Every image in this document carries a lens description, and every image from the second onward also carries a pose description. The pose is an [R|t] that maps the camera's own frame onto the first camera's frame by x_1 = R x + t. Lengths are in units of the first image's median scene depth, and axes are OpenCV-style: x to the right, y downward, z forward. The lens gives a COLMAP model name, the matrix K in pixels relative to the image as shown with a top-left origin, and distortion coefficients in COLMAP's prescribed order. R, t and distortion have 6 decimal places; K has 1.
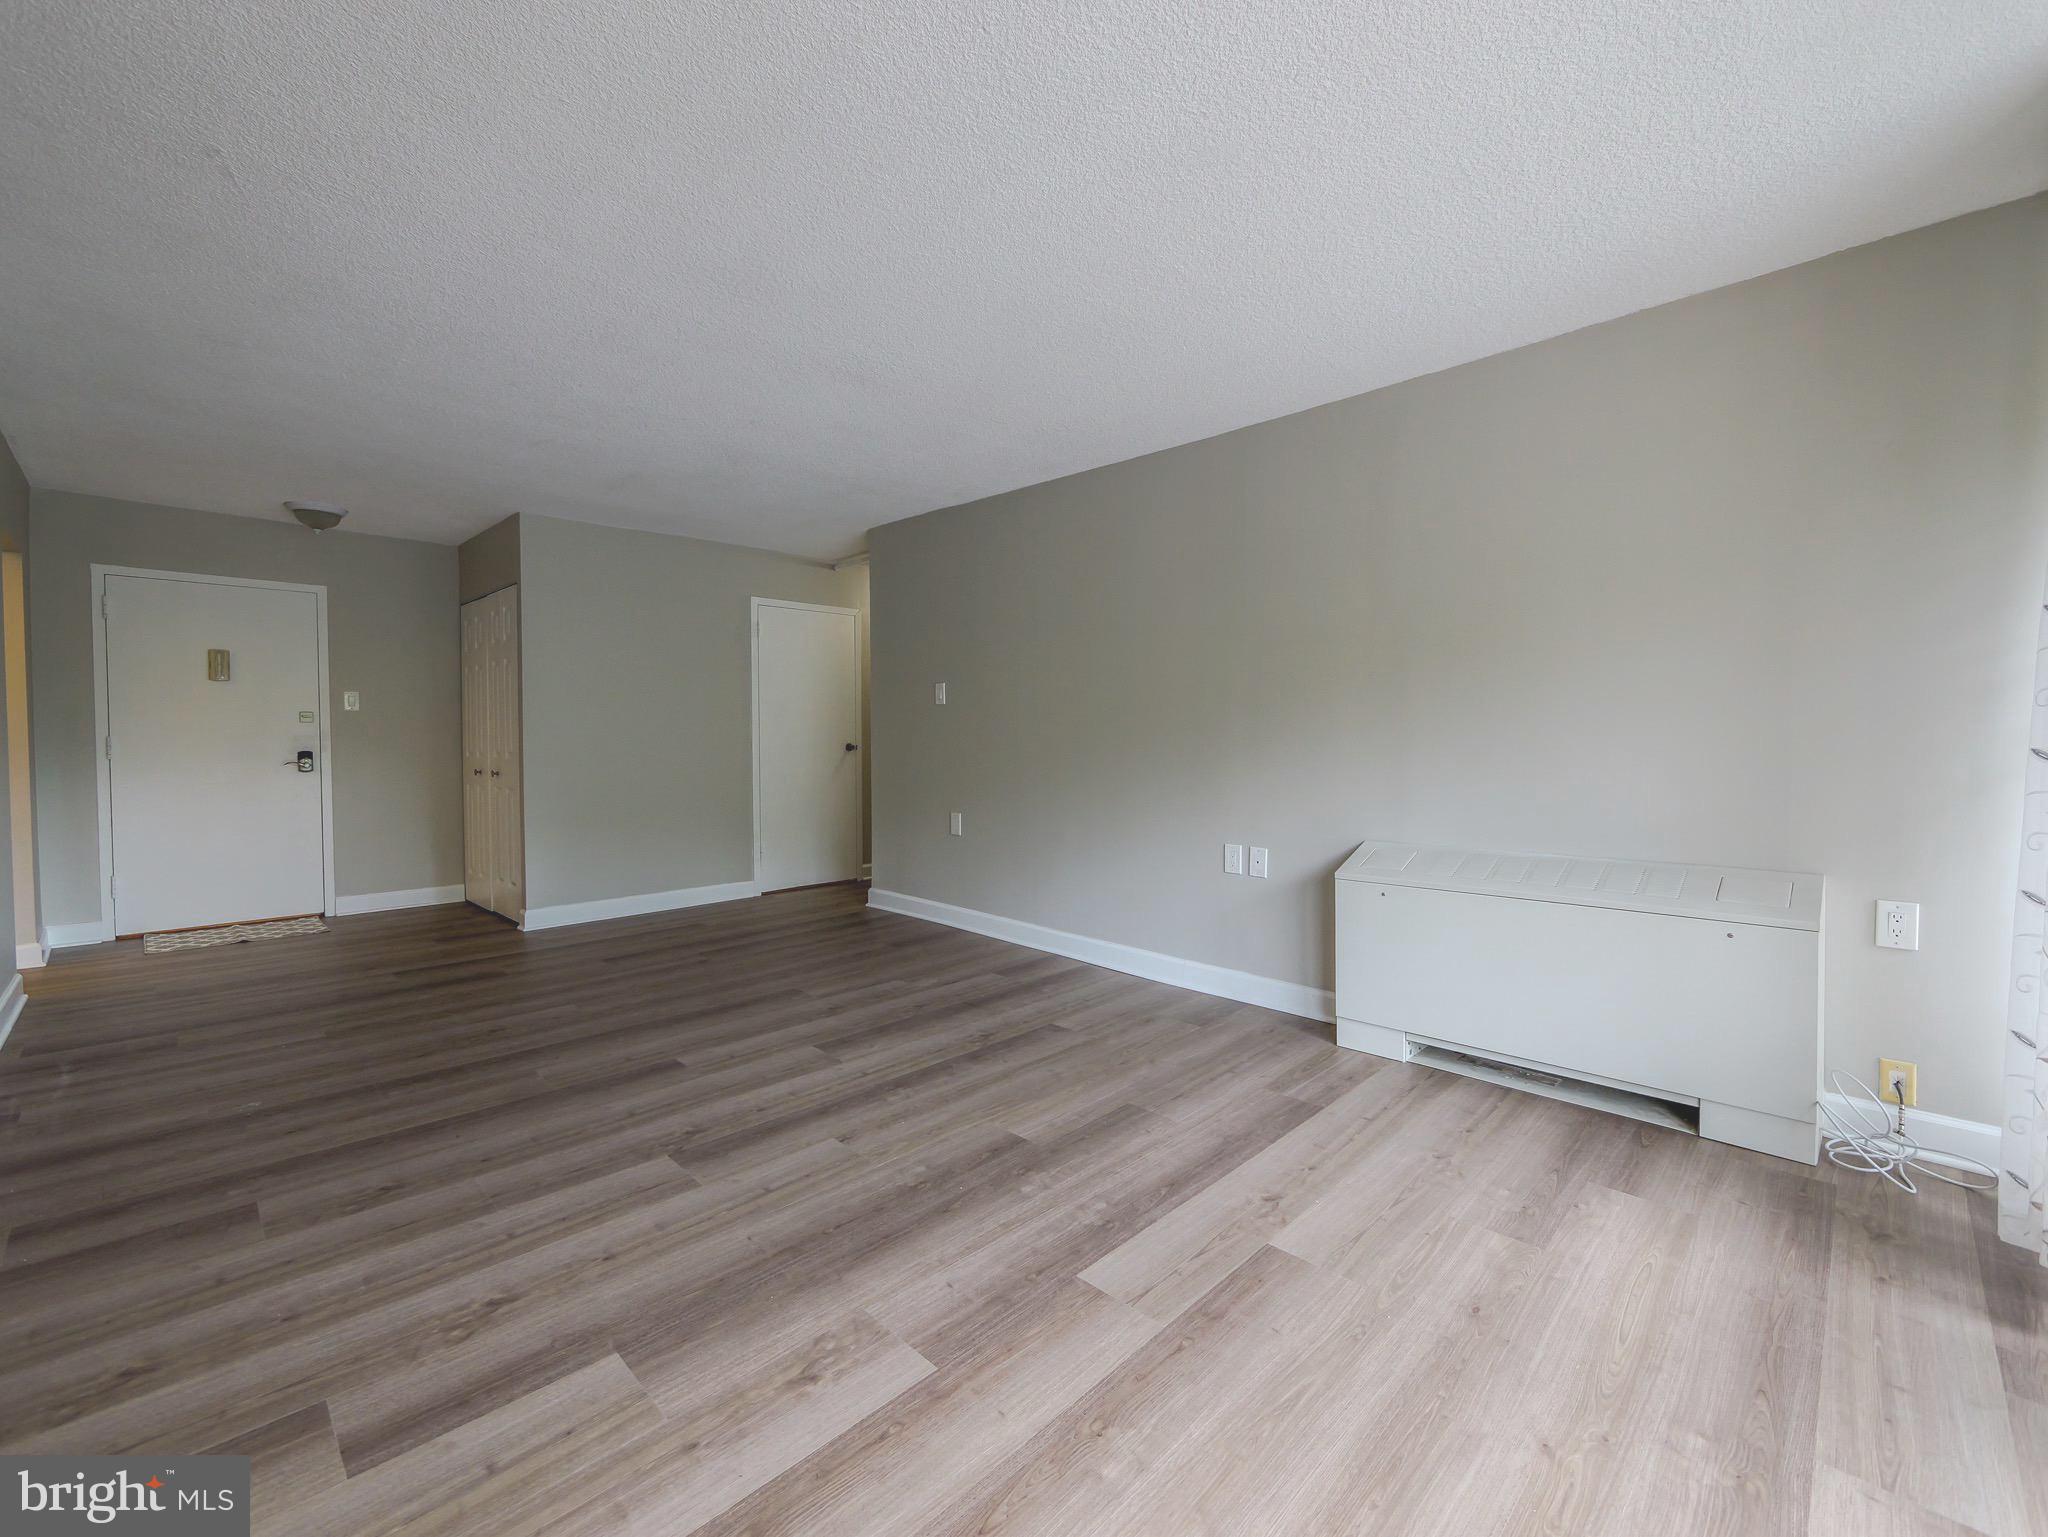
lens RADIAL K [[858.7, 0, 1019.9], [0, 858.7, 757.0], [0, 0, 1]] dist [-0.008120, 0.000050]
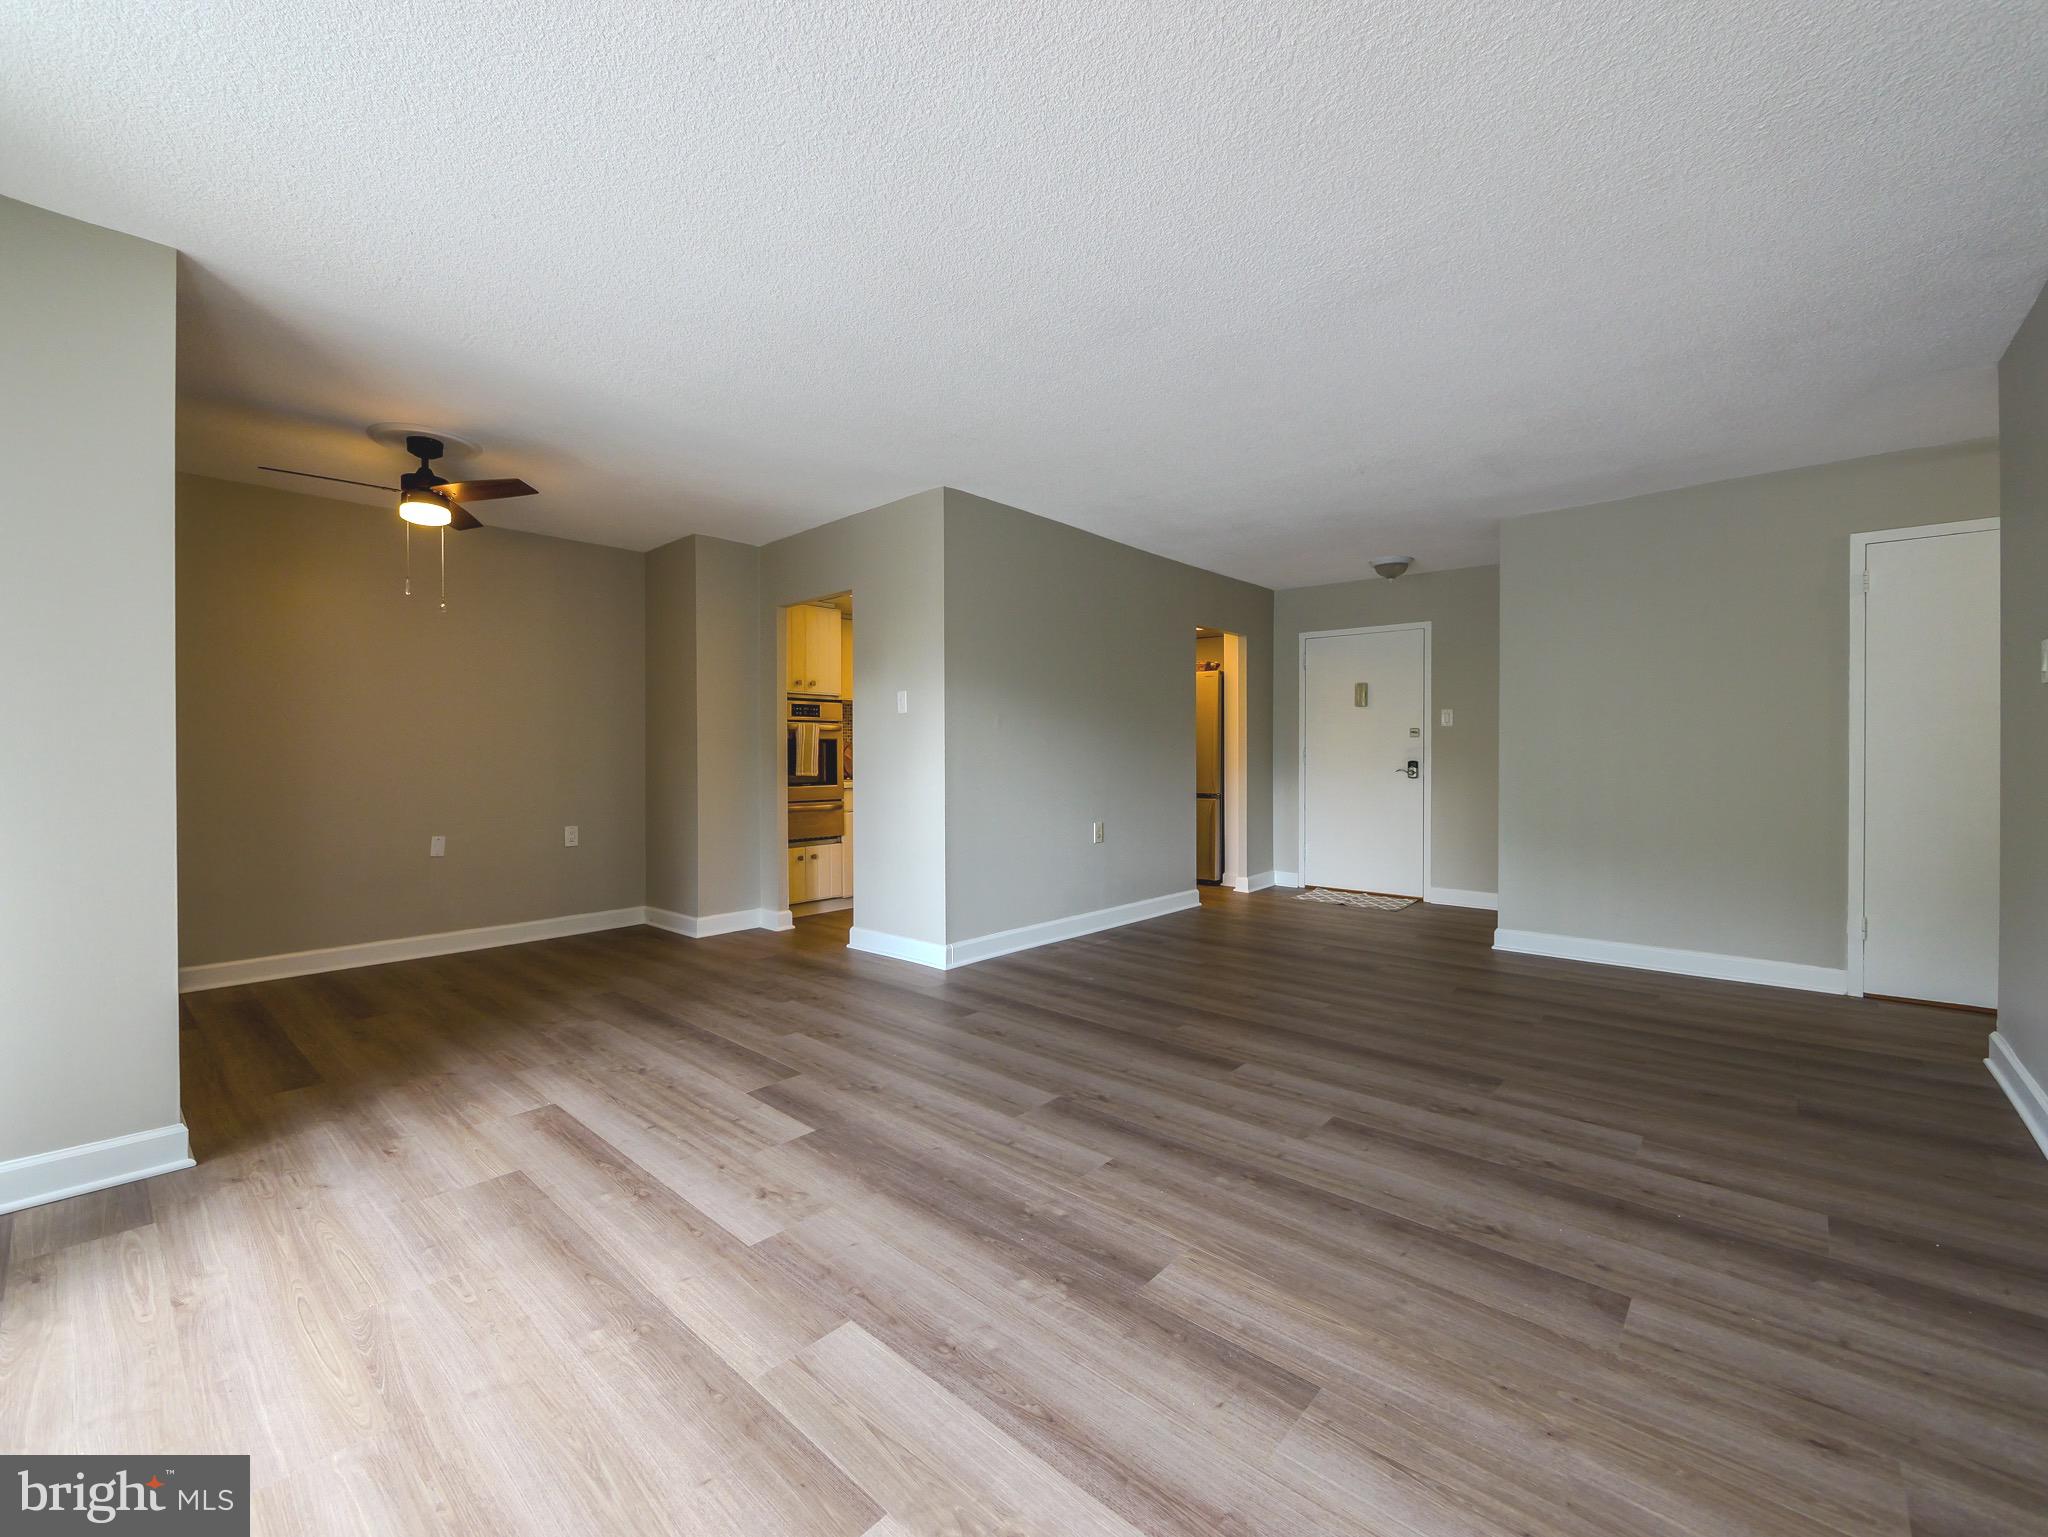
lens RADIAL K [[858.7, 0, 1019.9], [0, 858.7, 757.0], [0, 0, 1]] dist [-0.008120, 0.000050]
pose [[0.052680, 0.010229, -0.998559, 0.652556], [-0.025938, 0.999624, 0.008872, -0.016555], [0.998275, 0.025433, 0.052926, 0.725655]]
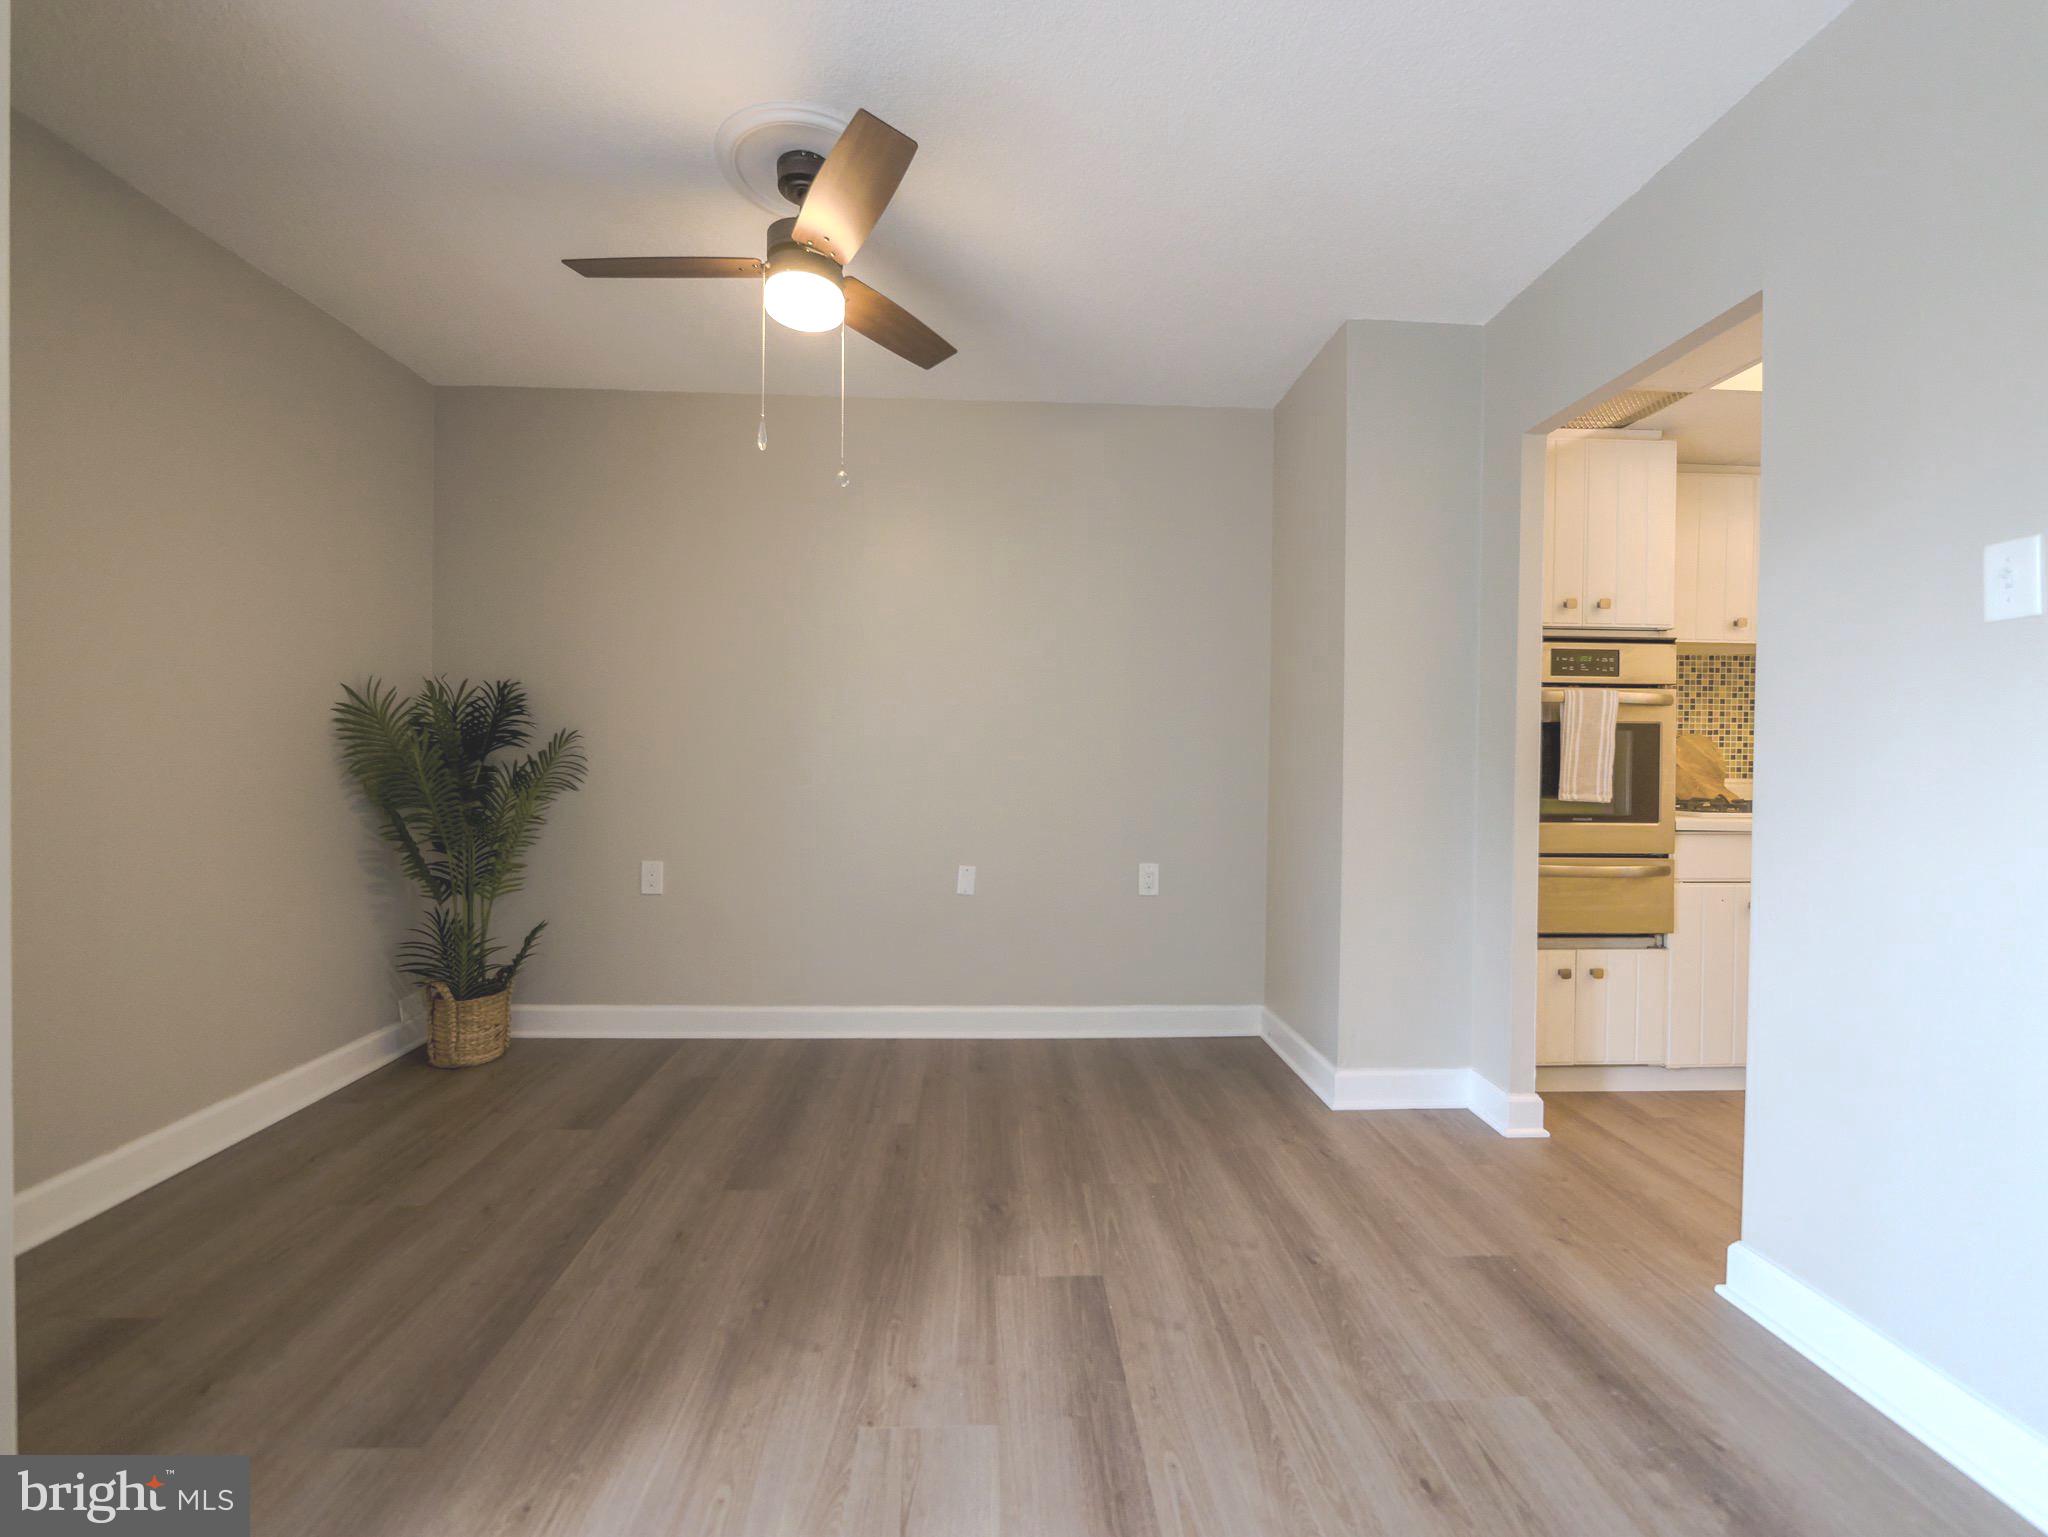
lens RADIAL K [[858.7, 0, 1019.9], [0, 858.7, 757.0], [0, 0, 1]] dist [-0.008120, 0.000050]
pose [[-0.678179, 0.008484, -0.734848, -0.294633], [-0.027742, 0.998925, 0.037136, -0.007890], [0.734373, 0.045571, -0.677215, 0.507546]]
